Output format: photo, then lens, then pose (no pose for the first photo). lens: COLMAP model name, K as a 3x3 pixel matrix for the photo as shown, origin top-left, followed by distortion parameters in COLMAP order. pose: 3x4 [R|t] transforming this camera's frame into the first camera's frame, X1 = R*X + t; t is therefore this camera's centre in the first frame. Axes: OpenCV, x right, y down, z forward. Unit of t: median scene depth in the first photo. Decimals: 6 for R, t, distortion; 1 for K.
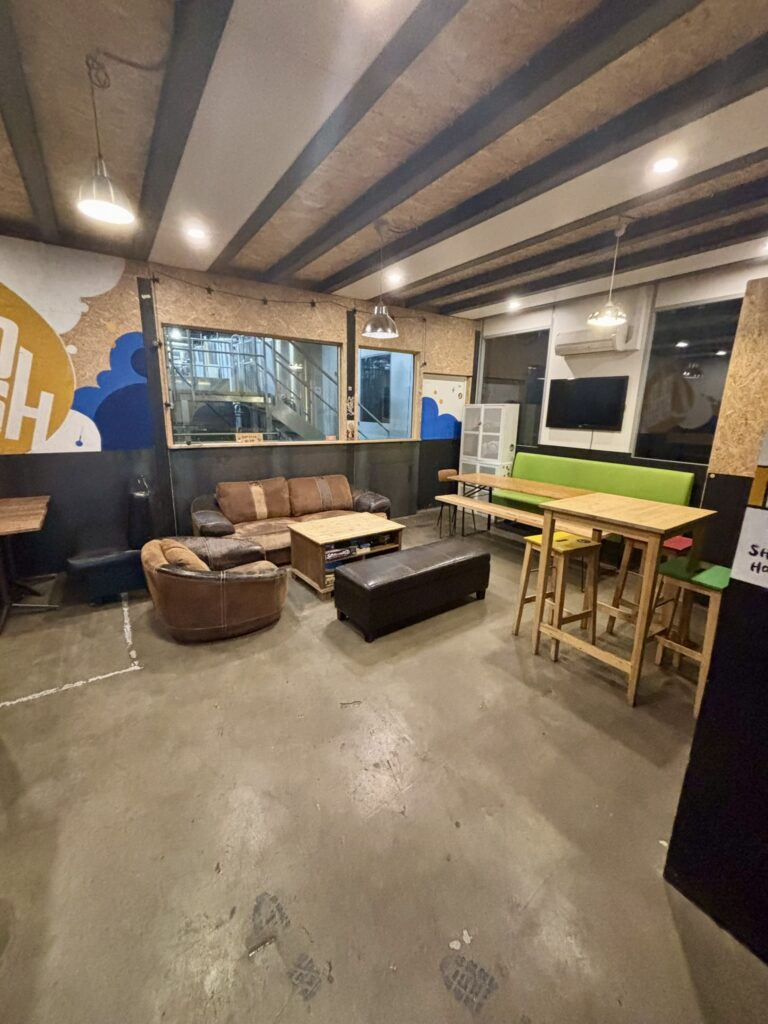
lens RADIAL K [[418.3, 0, 384.0], [0, 418.3, 512.0], [0, 0, 1]] dist [0.000005, -0.000013]
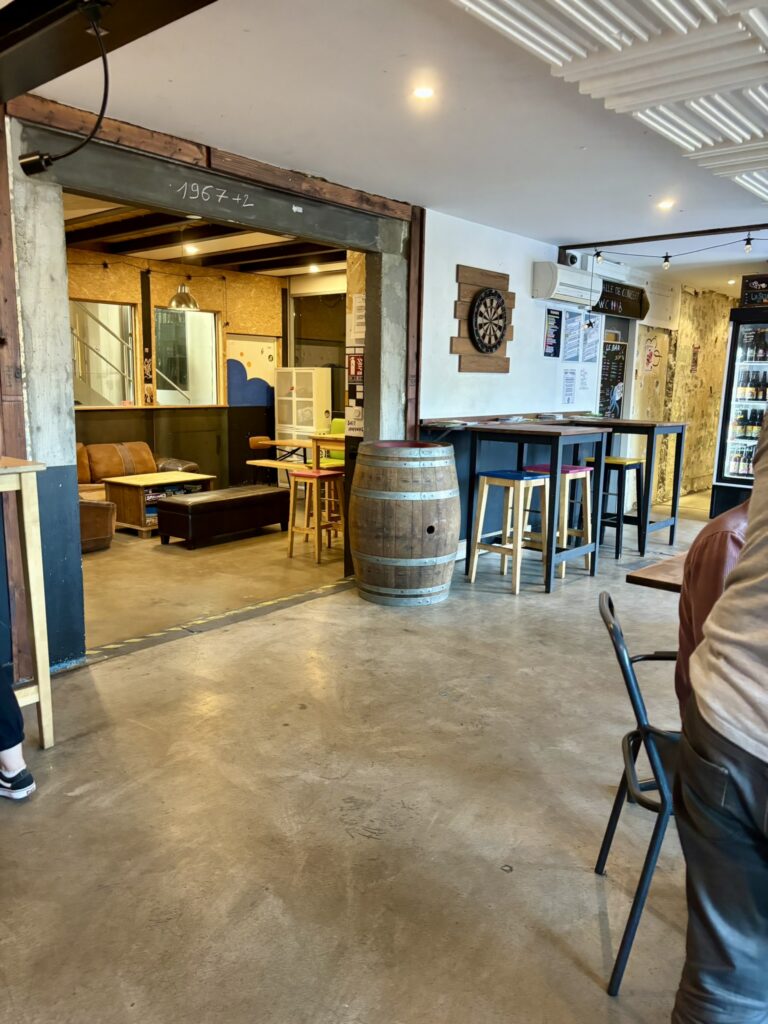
lens RADIAL K [[764.2, 0, 384.0], [0, 764.2, 512.0], [0, 0, 1]] dist [0.086851, -0.001150]
pose [[0.962686, -0.048720, 0.266198, -0.042288], [0.065161, 0.996451, -0.053280, 0.171451], [-0.262657, 0.068638, 0.962445, -0.693831]]
